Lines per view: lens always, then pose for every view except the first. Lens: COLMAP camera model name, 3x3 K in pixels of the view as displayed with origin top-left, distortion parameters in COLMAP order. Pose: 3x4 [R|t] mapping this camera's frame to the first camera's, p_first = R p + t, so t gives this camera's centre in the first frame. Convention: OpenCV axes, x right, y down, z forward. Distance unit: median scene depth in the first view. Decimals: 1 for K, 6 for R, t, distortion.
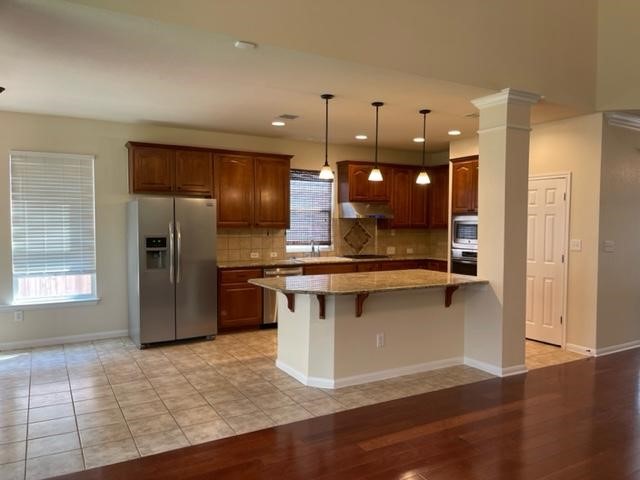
lens RADIAL K [[484.1, 0, 320.0], [0, 484.1, 240.0], [0, 0, 1]] dist [0.034644, -0.000439]
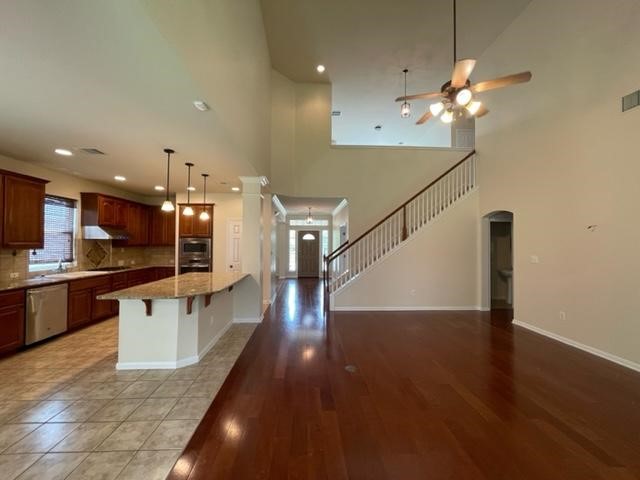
lens RADIAL K [[260.2, 0, 316.0], [0, 260.2, 237.6], [0, 0, 1]] dist [-0.000389, 0.000208]
pose [[0.459017, 0.015443, 0.888293, -0.296301], [0.031663, 0.998929, -0.033728, -0.009124], [-0.887863, 0.043608, 0.458036, 0.206954]]
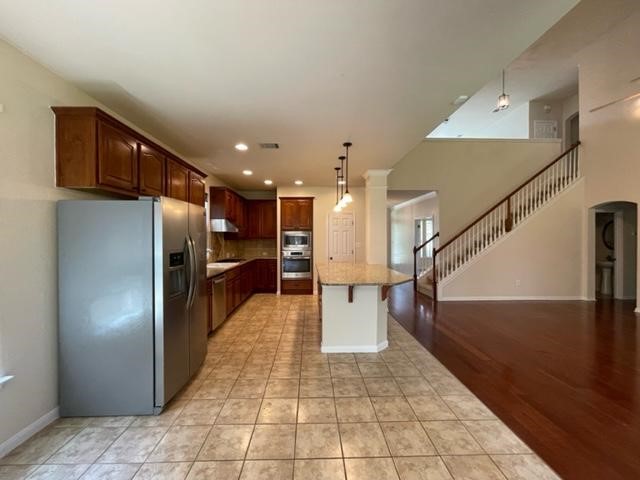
lens RADIAL K [[260.2, 0, 316.0], [0, 260.2, 237.6], [0, 0, 1]] dist [-0.000389, 0.000208]
pose [[0.473394, -0.005151, 0.880836, -0.467155], [0.037072, 0.999213, -0.014081, -0.011696], [-0.880071, 0.039321, 0.473212, 0.490583]]
